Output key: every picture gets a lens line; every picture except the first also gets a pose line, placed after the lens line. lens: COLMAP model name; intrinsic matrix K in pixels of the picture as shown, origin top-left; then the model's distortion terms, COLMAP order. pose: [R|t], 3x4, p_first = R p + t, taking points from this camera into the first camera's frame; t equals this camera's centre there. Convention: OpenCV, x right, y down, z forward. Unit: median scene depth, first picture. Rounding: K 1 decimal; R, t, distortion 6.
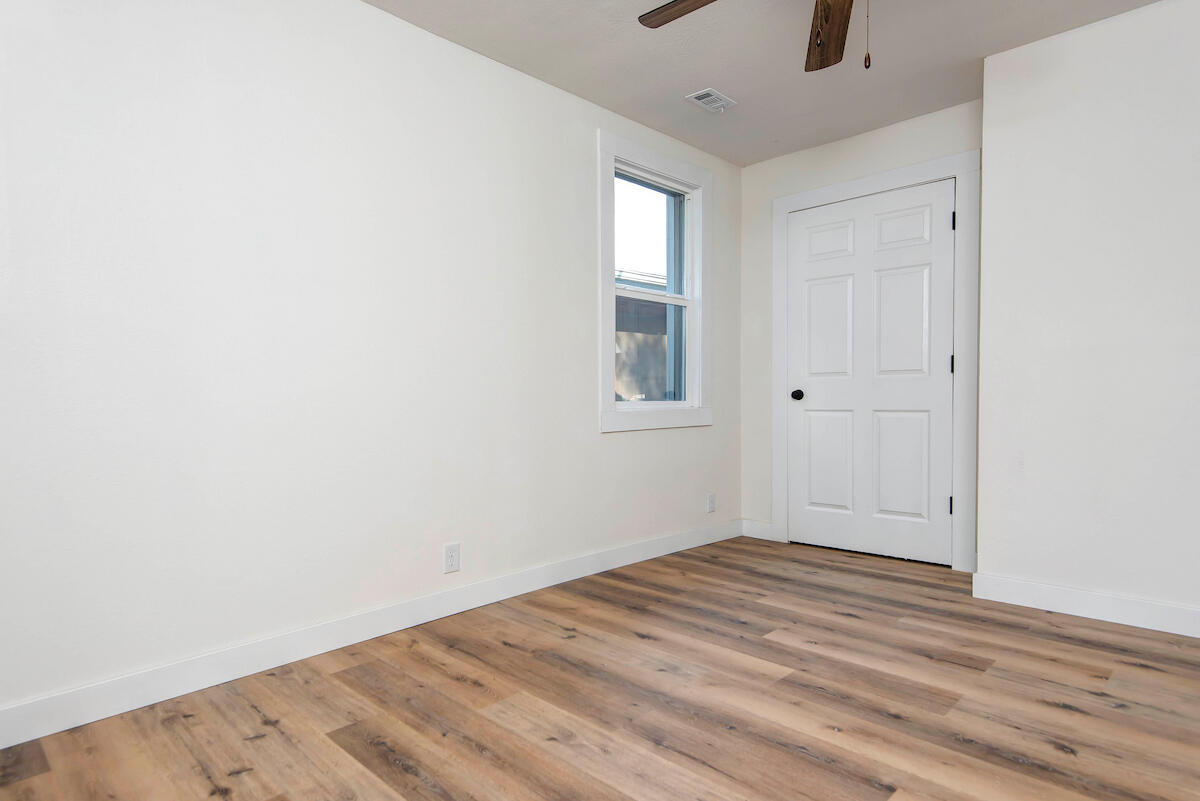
lens RADIAL K [[652.9, 0, 604.9], [0, 652.9, 398.7], [0, 0, 1]] dist [0.001139, -0.000941]
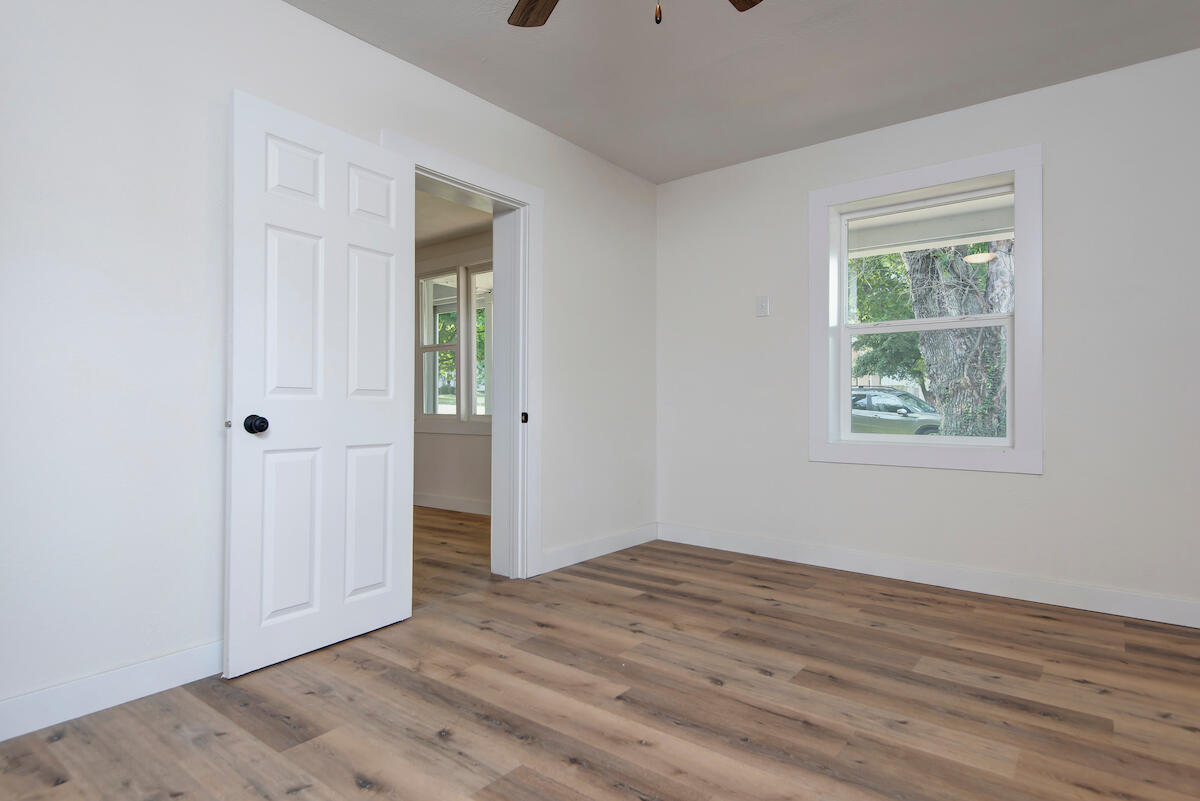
lens RADIAL K [[652.9, 0, 596.3], [0, 652.9, 398.1], [0, 0, 1]] dist [0.001139, -0.000941]
pose [[-0.994847, 0.009968, -0.100893, 0.523457], [0.008793, 0.999888, 0.012084, -0.037347], [0.101002, 0.011135, -0.994824, 1.989711]]
